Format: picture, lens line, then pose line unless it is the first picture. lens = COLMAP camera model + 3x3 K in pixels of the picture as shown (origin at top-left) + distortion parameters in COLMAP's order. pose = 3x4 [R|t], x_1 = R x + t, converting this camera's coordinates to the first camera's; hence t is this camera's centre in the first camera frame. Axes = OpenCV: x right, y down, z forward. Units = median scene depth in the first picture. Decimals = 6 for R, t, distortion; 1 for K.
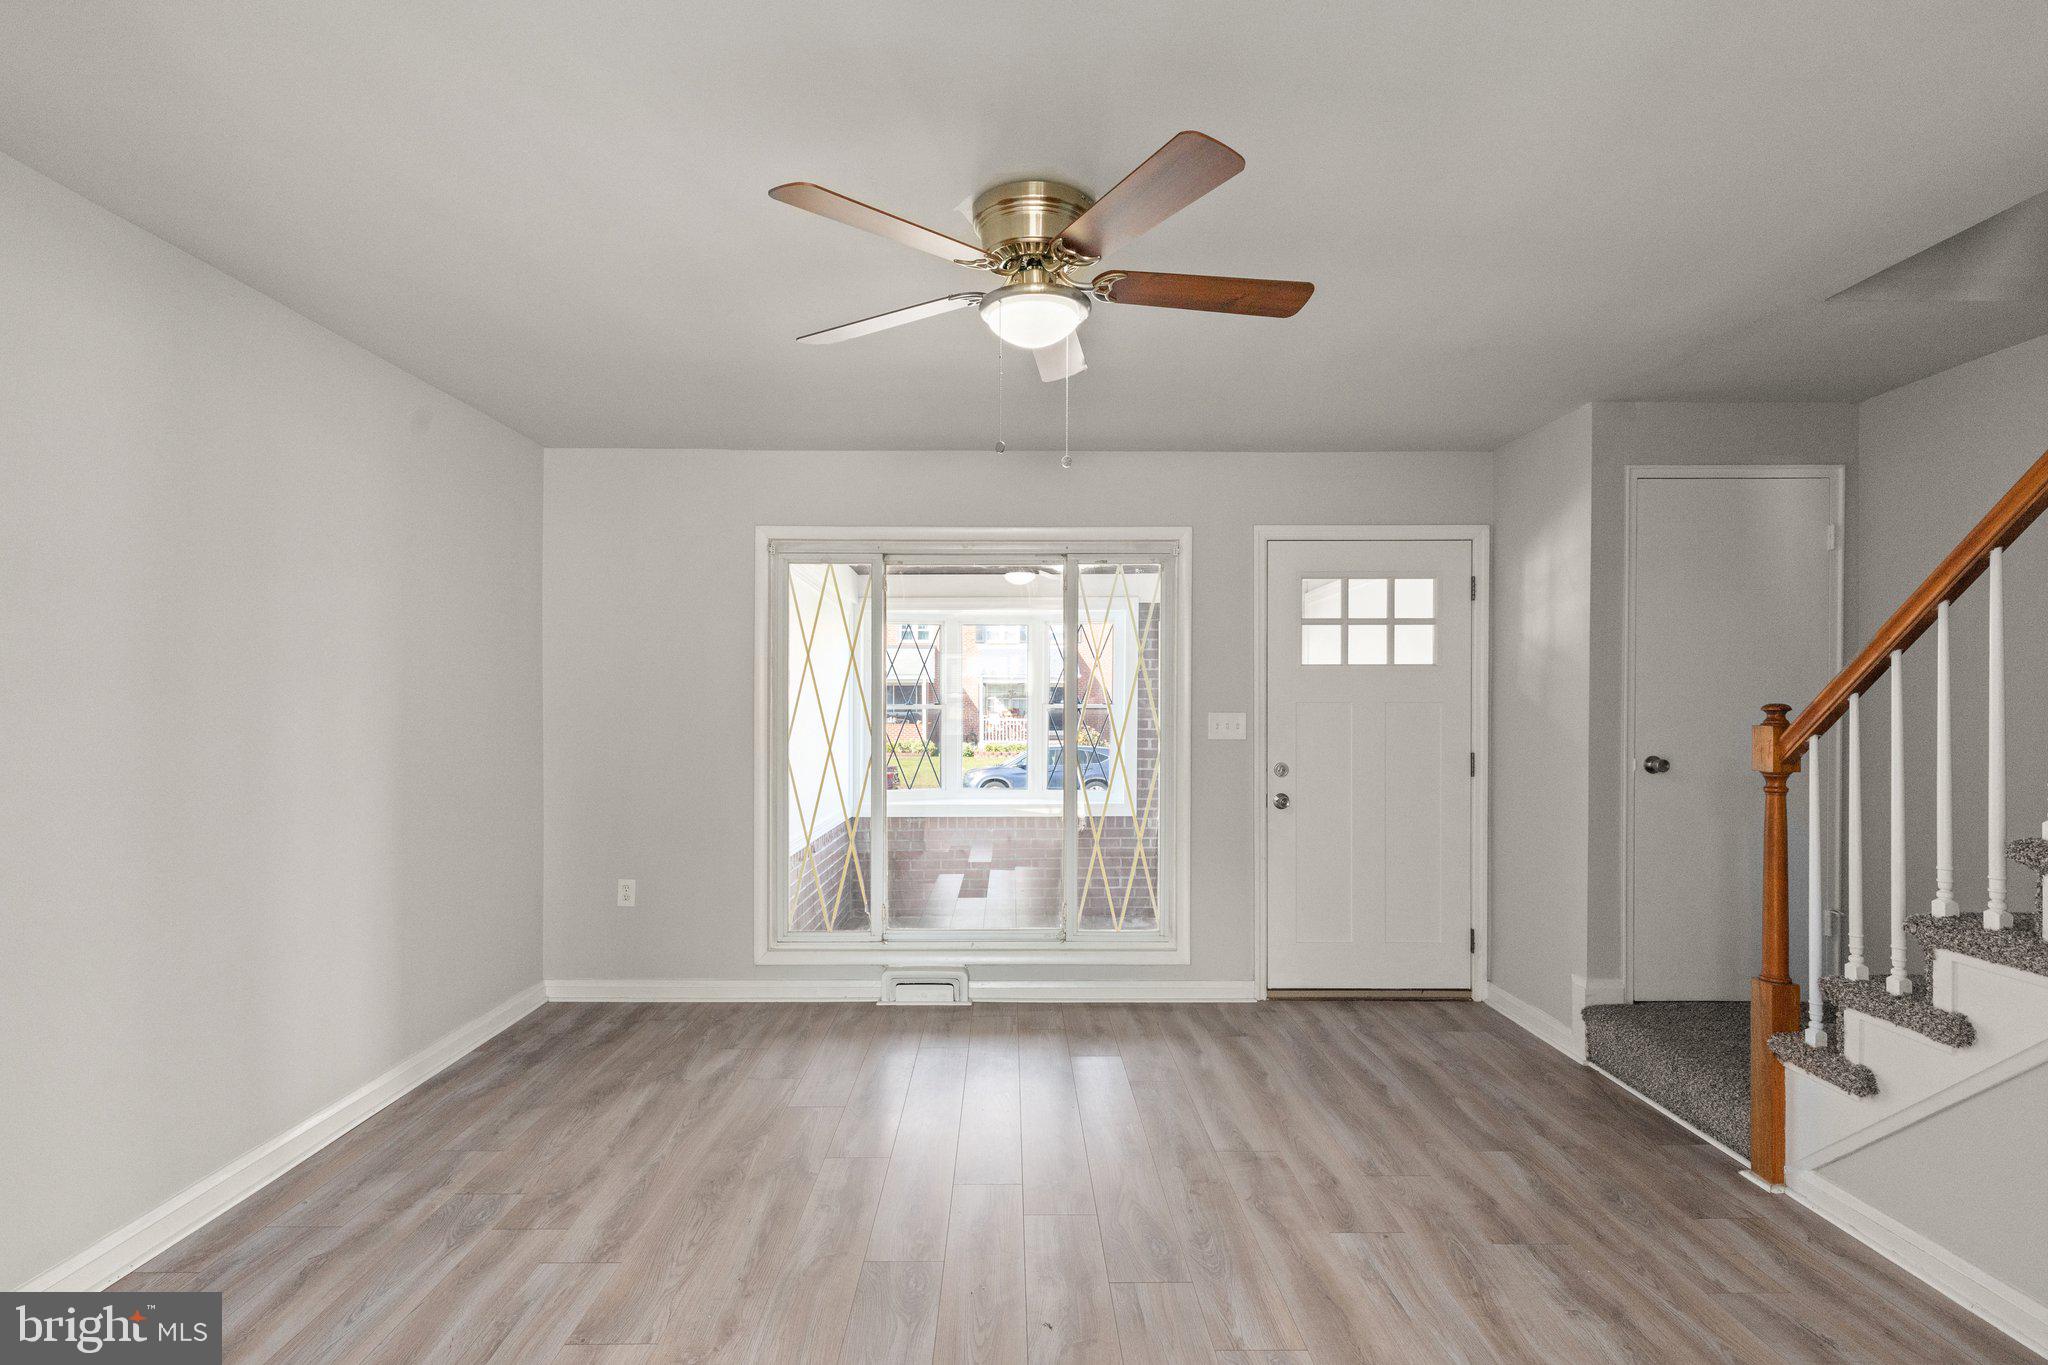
lens RADIAL K [[944.2, 0, 1026.6], [0, 944.2, 709.4], [0, 0, 1]] dist [-0.002485, -0.000014]
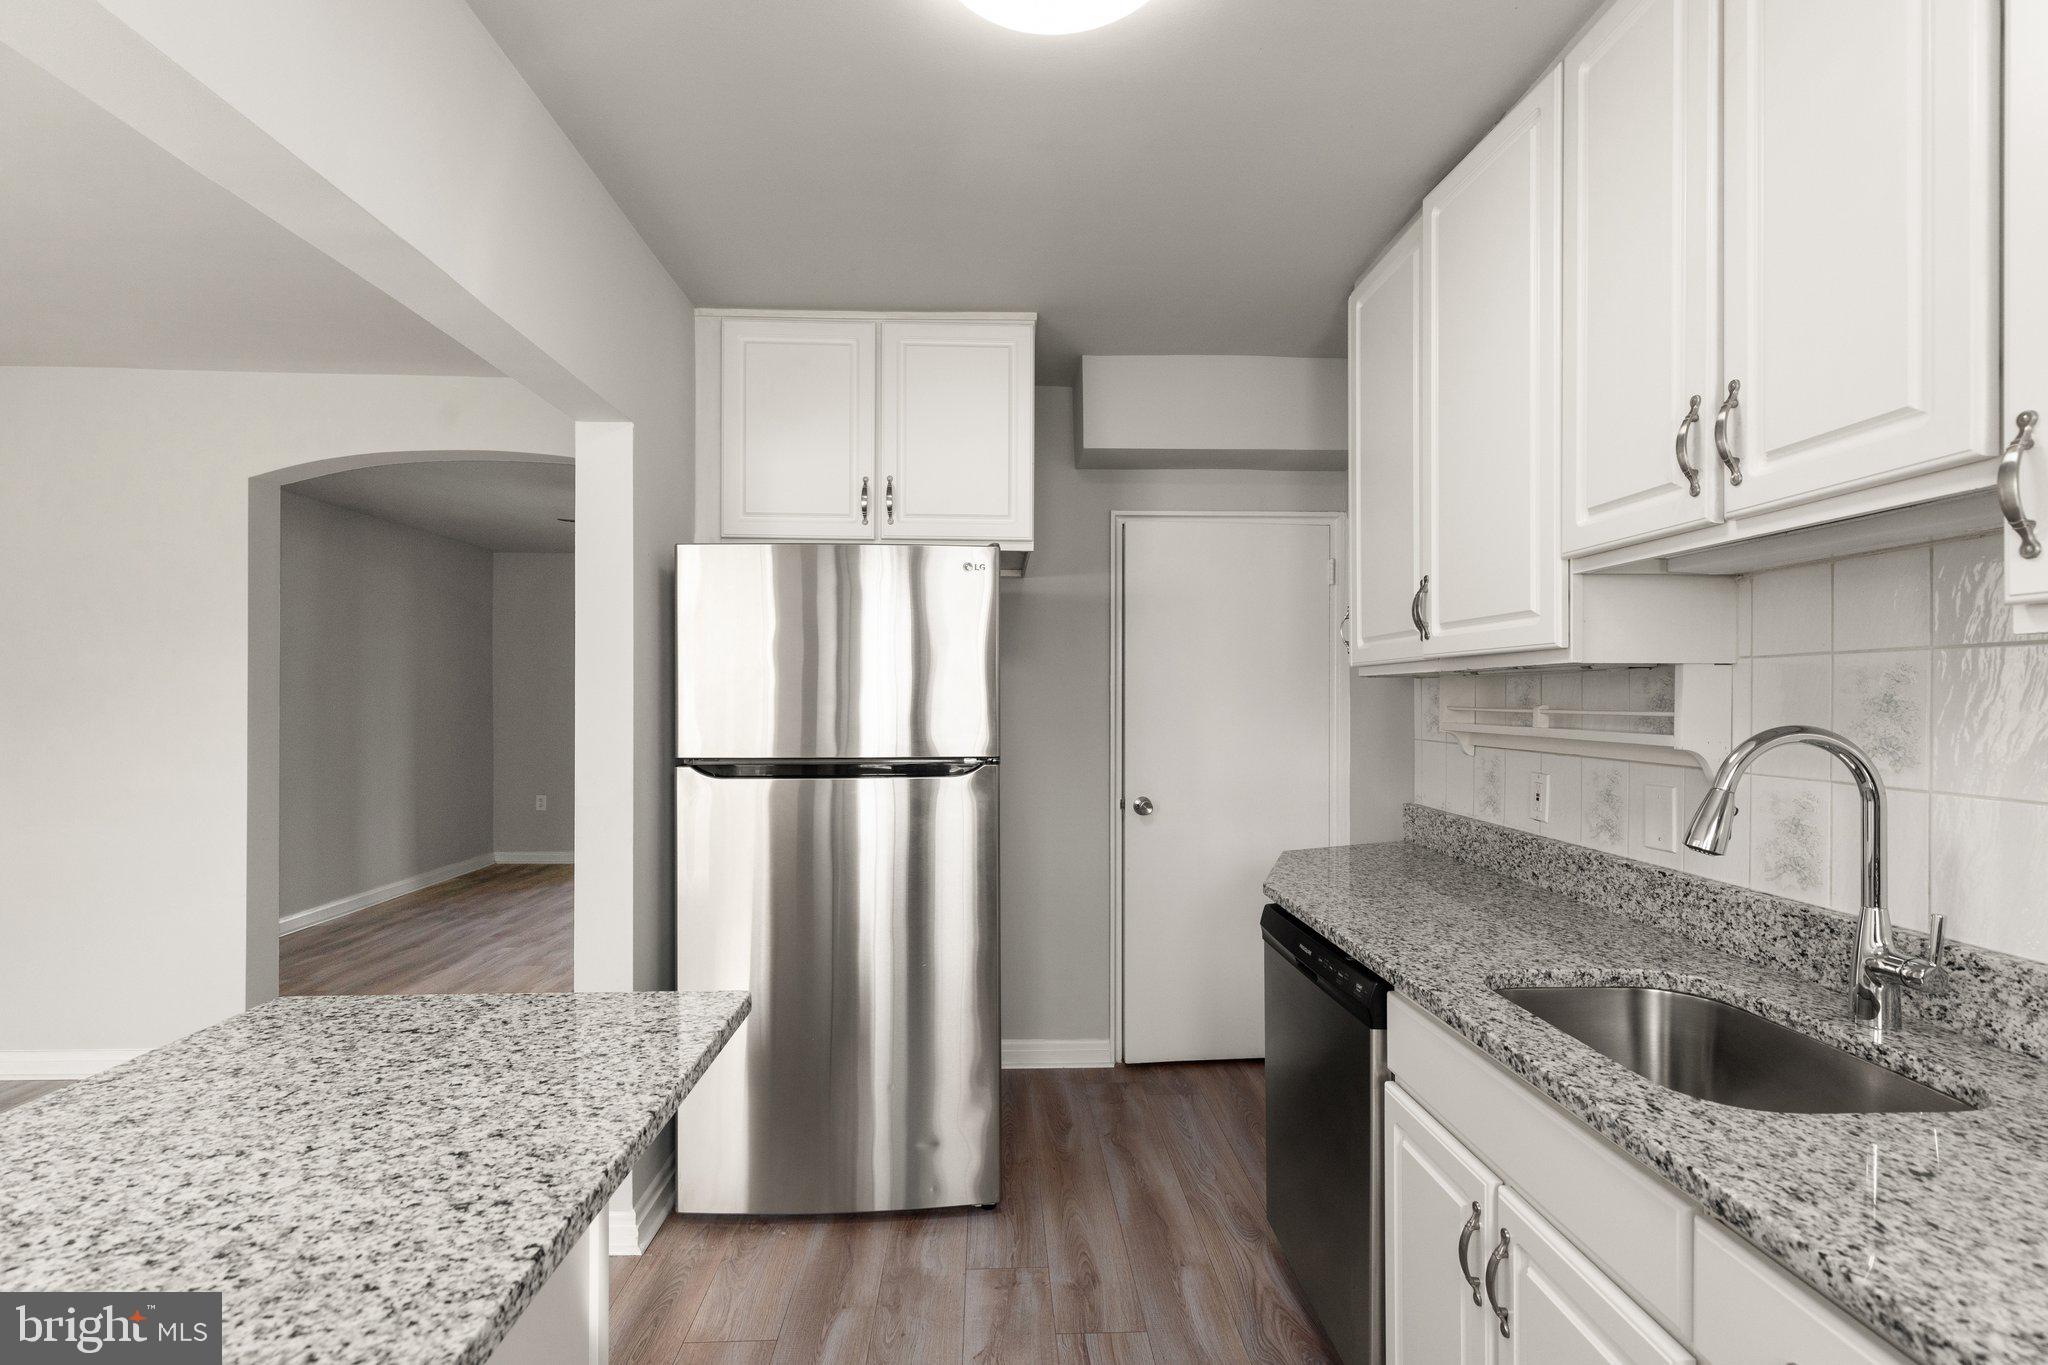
lens RADIAL K [[931.9, 0, 1038.2], [0, 931.9, 703.1], [0, 0, 1]] dist [0.007384, 0.000636]
pose [[0.999575, -0.002378, 0.029058, 0.637713], [0.002434, 0.999995, -0.001889, 0.011494], [-0.029053, 0.001959, 0.999576, -1.086031]]
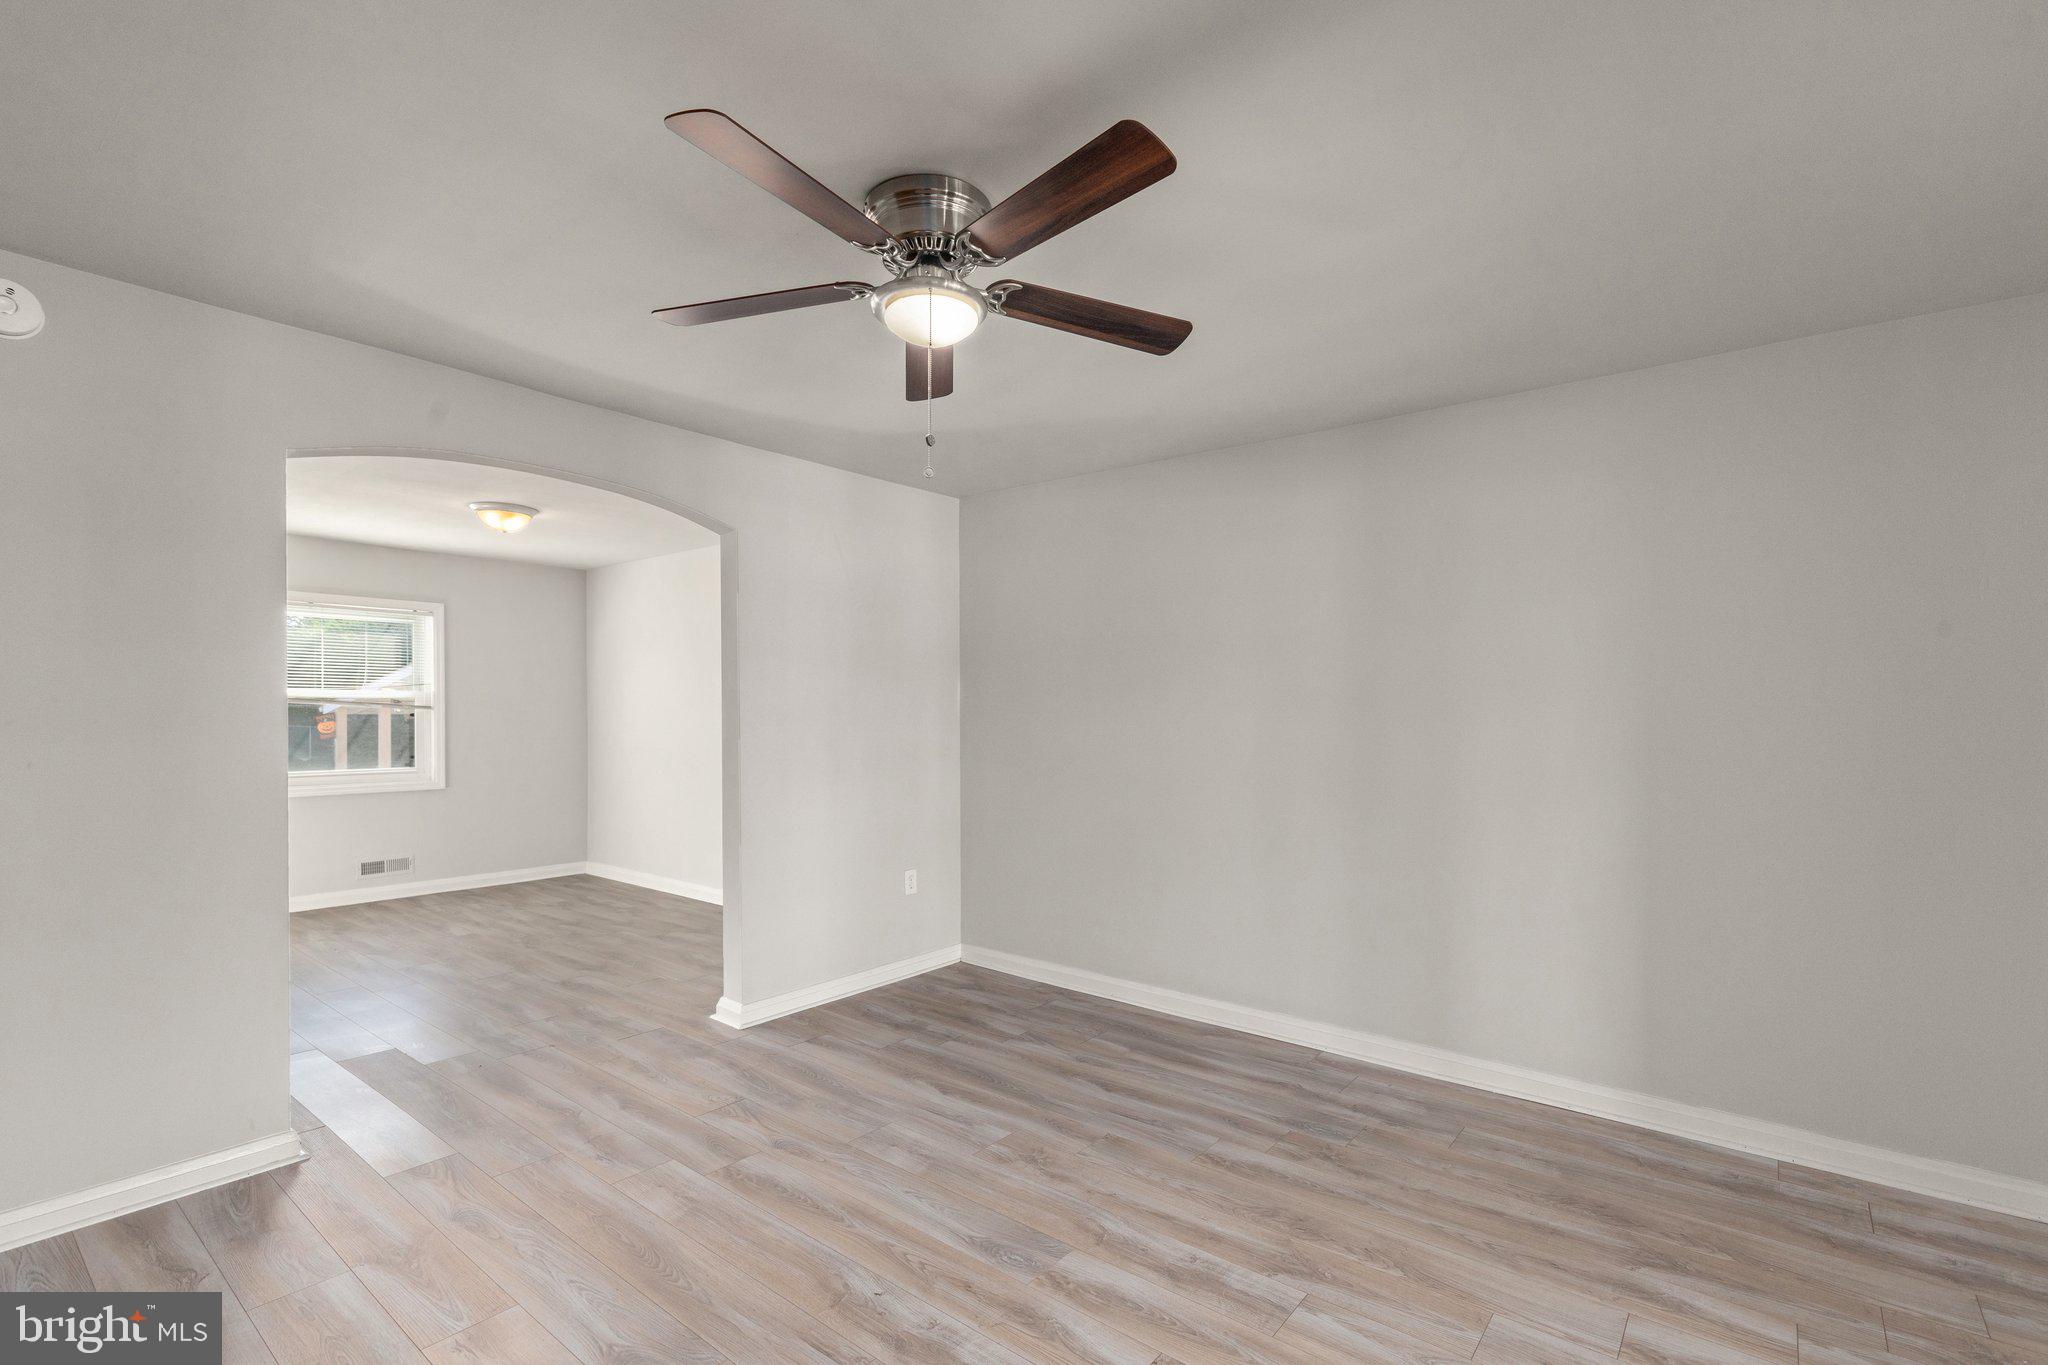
lens RADIAL K [[931.9, 0, 1038.2], [0, 931.9, 703.1], [0, 0, 1]] dist [0.007384, 0.000636]
pose [[-0.631620, -0.011942, -0.775186, 0.495970], [-0.013115, 0.999903, -0.004718, -0.009081], [0.775167, 0.007187, -0.631715, 1.210992]]
